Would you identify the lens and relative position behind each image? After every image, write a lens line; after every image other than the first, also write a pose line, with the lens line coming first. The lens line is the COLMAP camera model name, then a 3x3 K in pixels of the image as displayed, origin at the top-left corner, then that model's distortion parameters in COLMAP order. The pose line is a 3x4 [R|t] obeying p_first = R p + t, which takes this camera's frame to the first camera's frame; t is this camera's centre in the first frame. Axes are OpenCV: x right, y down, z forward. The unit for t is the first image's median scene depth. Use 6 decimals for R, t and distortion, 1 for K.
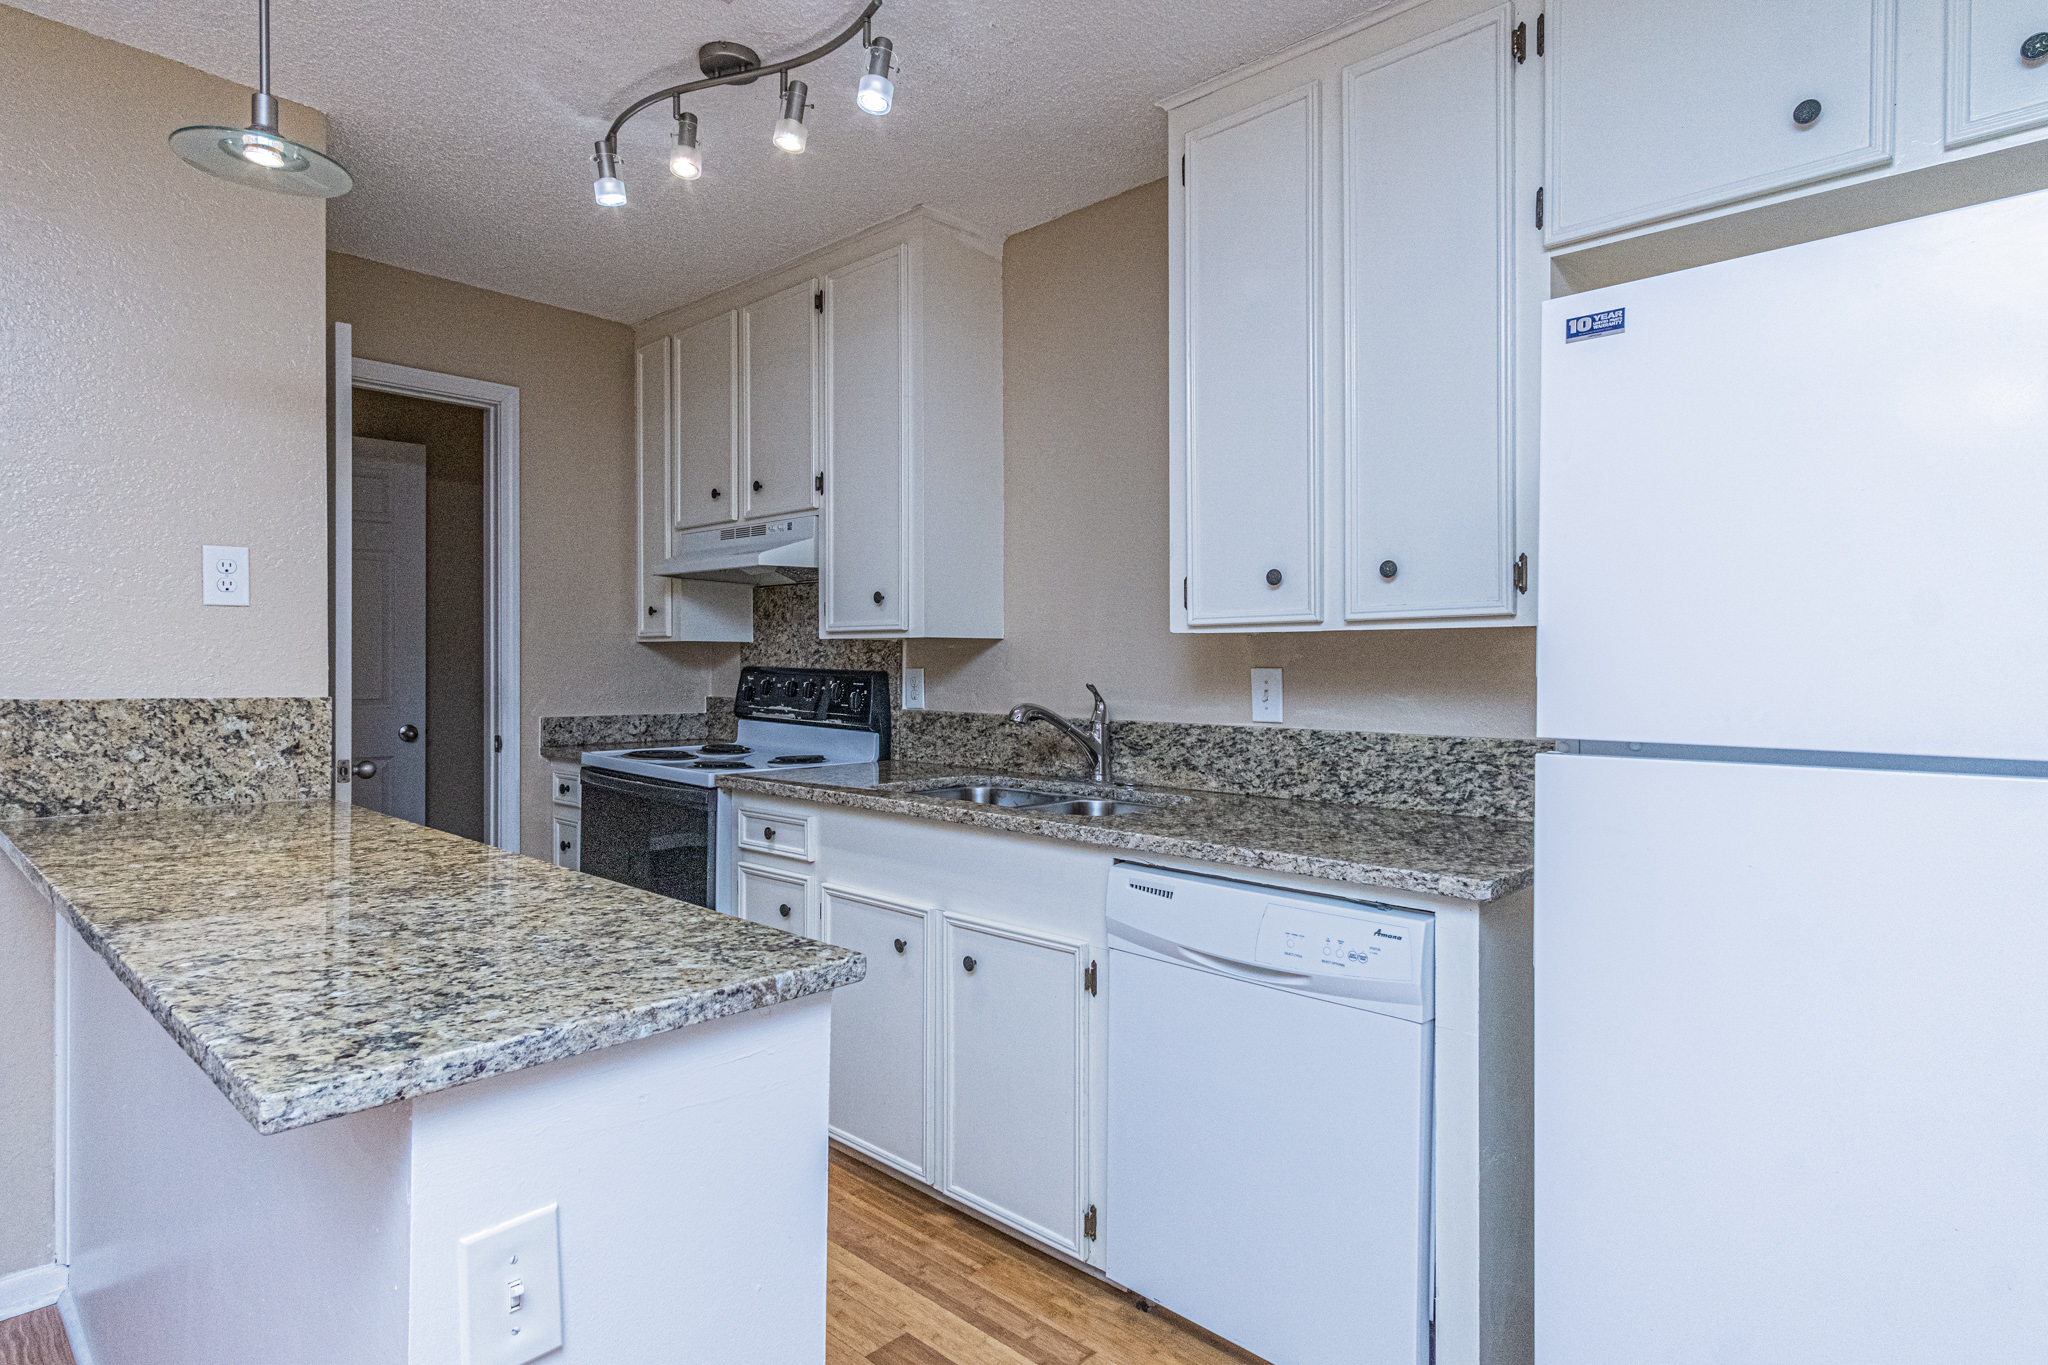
lens RADIAL K [[1099.8, 0, 1023.8], [0, 1099.8, 674.9], [0, 0, 1]] dist [0.003688, 0.002466]
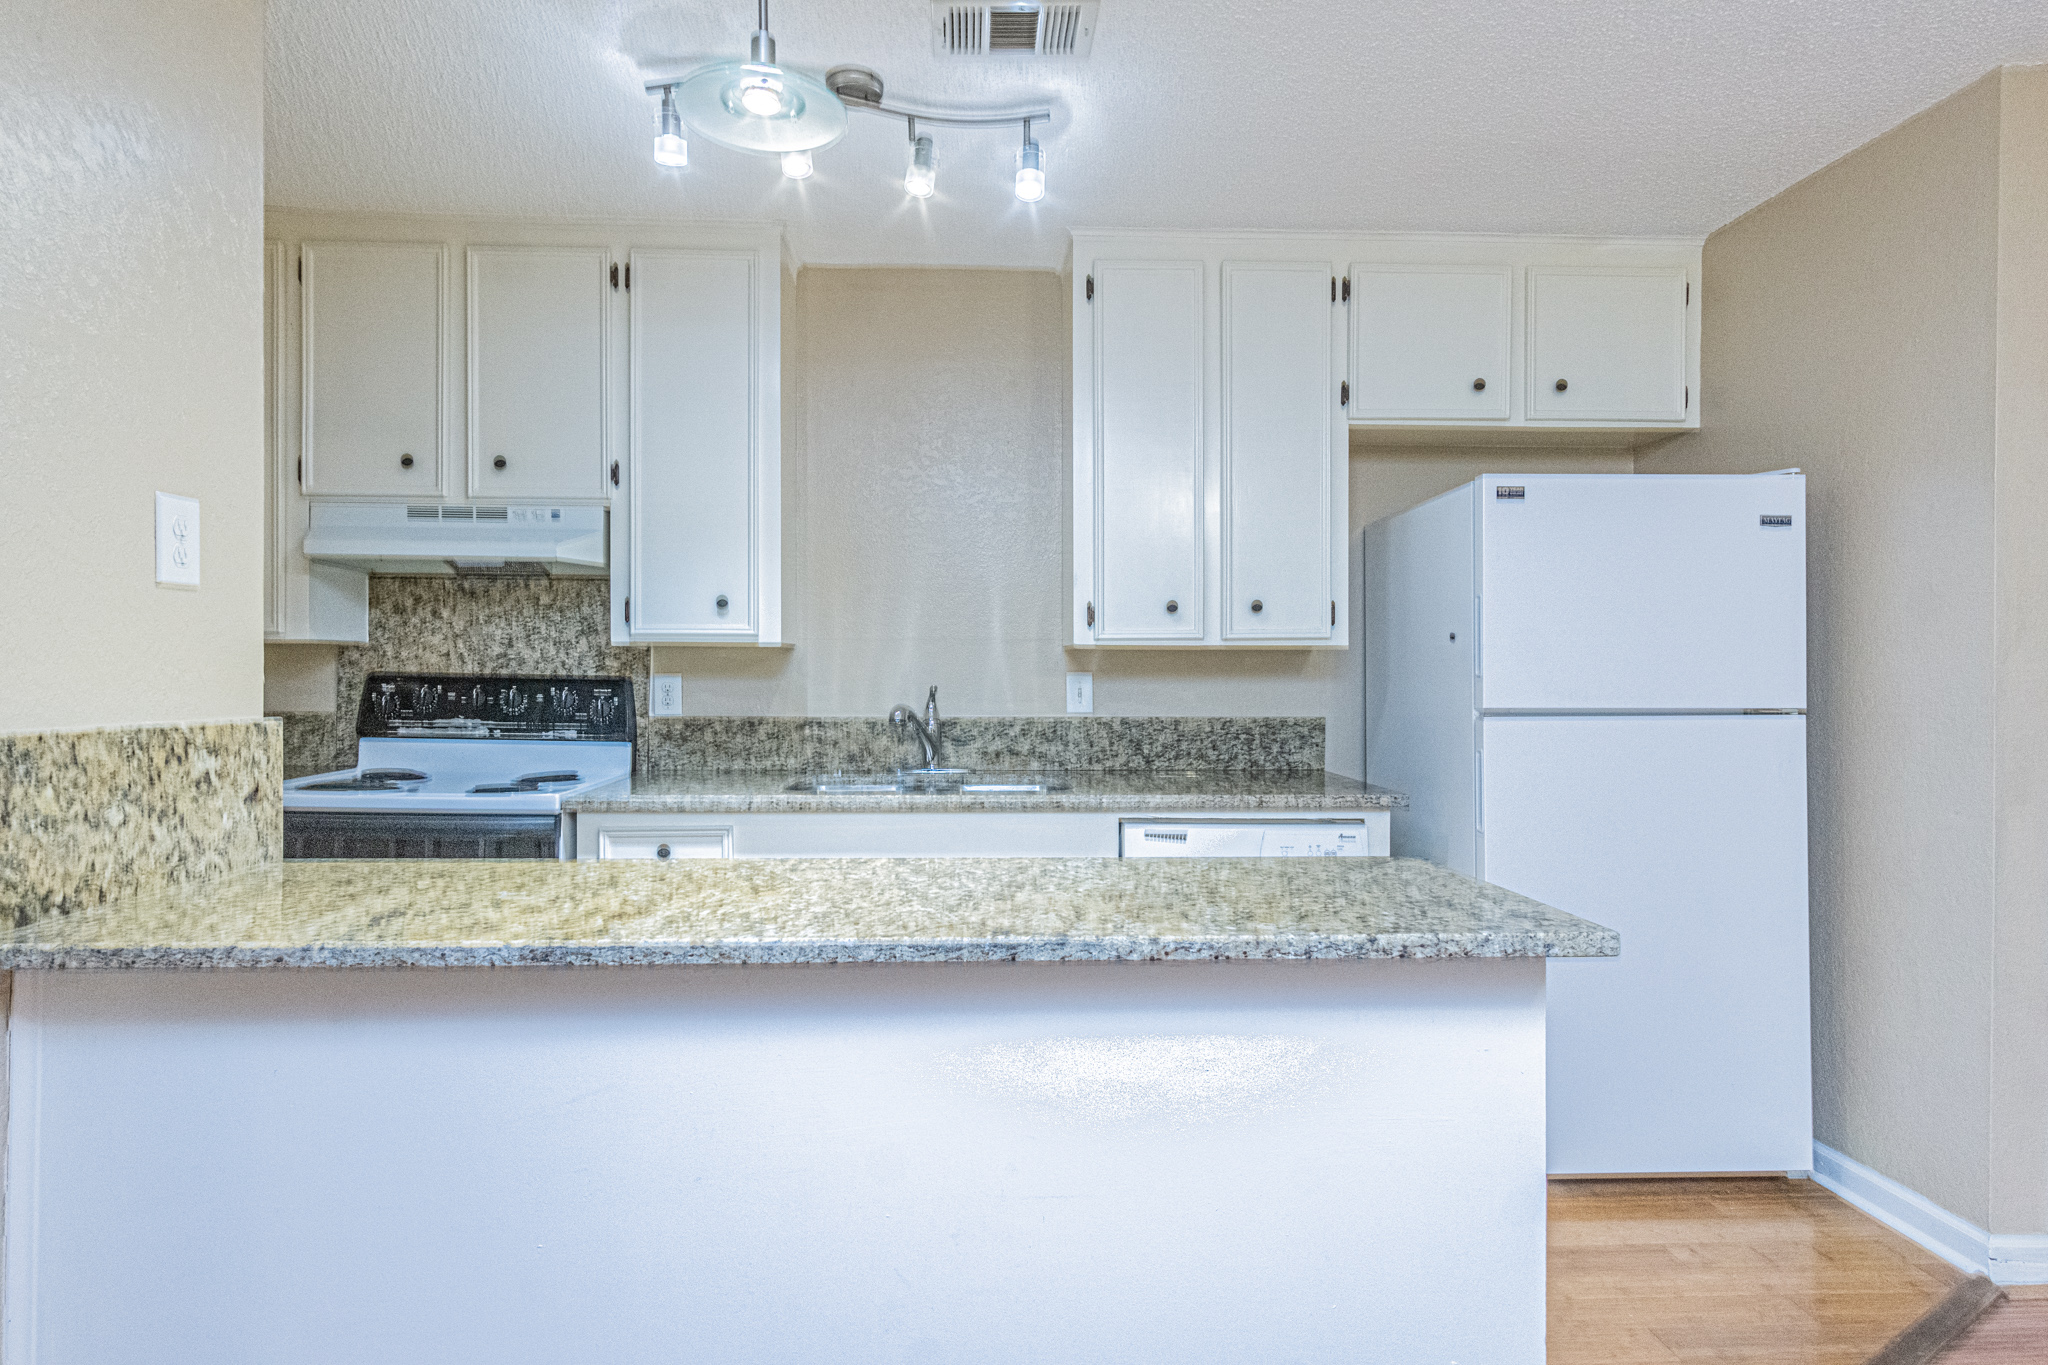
lens RADIAL K [[1099.8, 0, 1018.7], [0, 1099.8, 675.3], [0, 0, 1]] dist [0.003688, 0.002466]
pose [[0.692356, -0.006942, 0.721522, -0.836174], [0.008784, 0.999961, 0.001192, -0.005041], [-0.721502, 0.005513, 0.692390, 0.164139]]
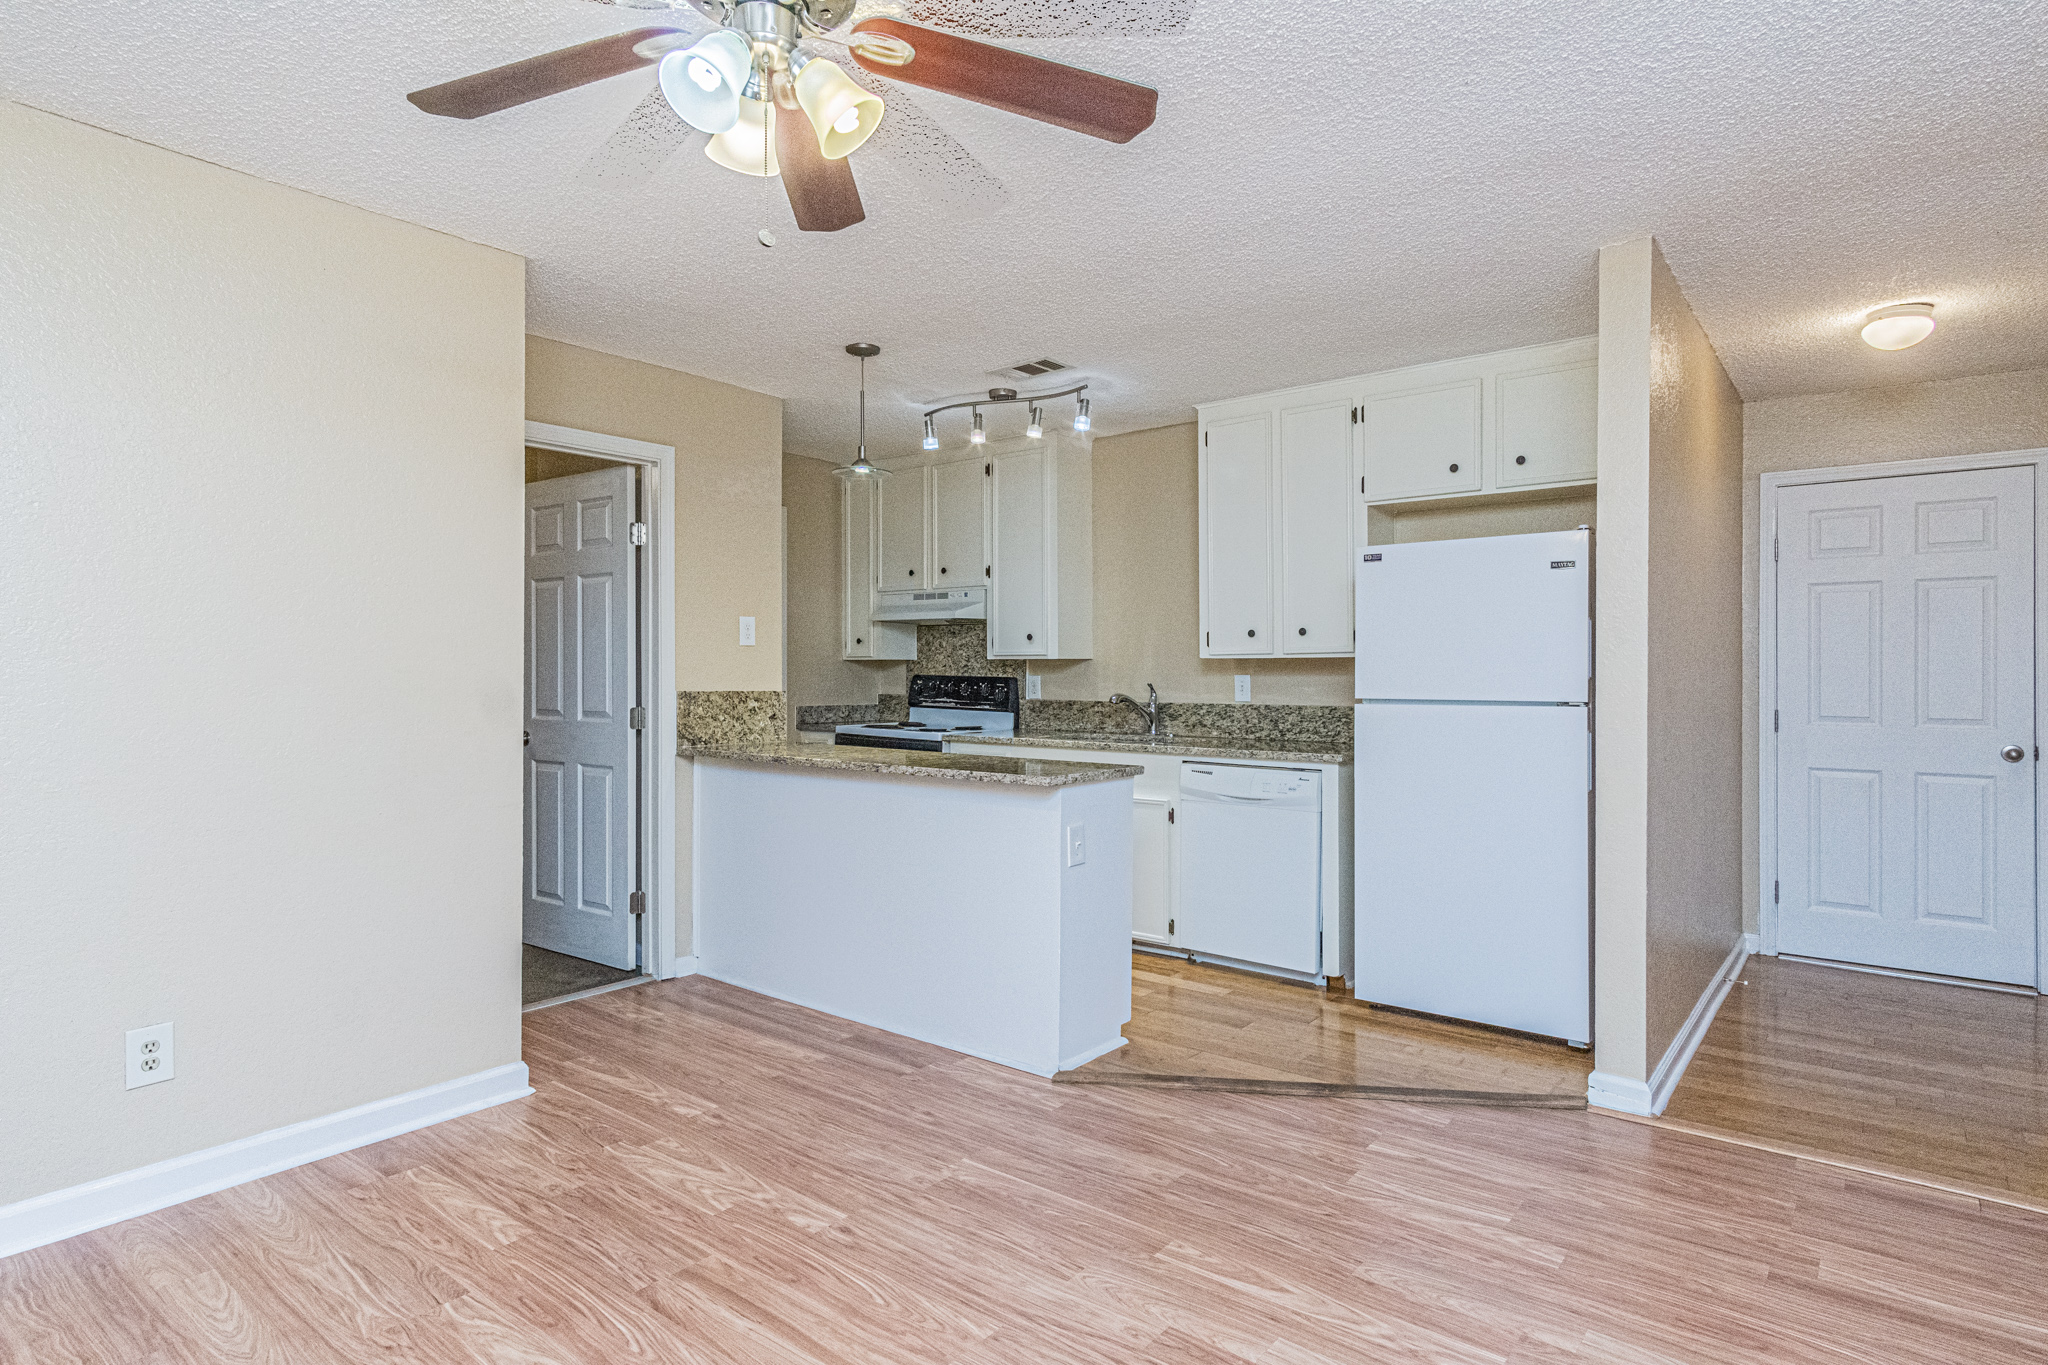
lens RADIAL K [[1099.8, 0, 1033.0], [0, 1099.8, 684.1], [0, 0, 1]] dist [0.003688, 0.002466]
pose [[0.995793, -0.004304, 0.091534, -0.375384], [0.004196, 0.999990, 0.001374, 0.007502], [-0.091539, -0.000984, 0.995801, -1.054671]]
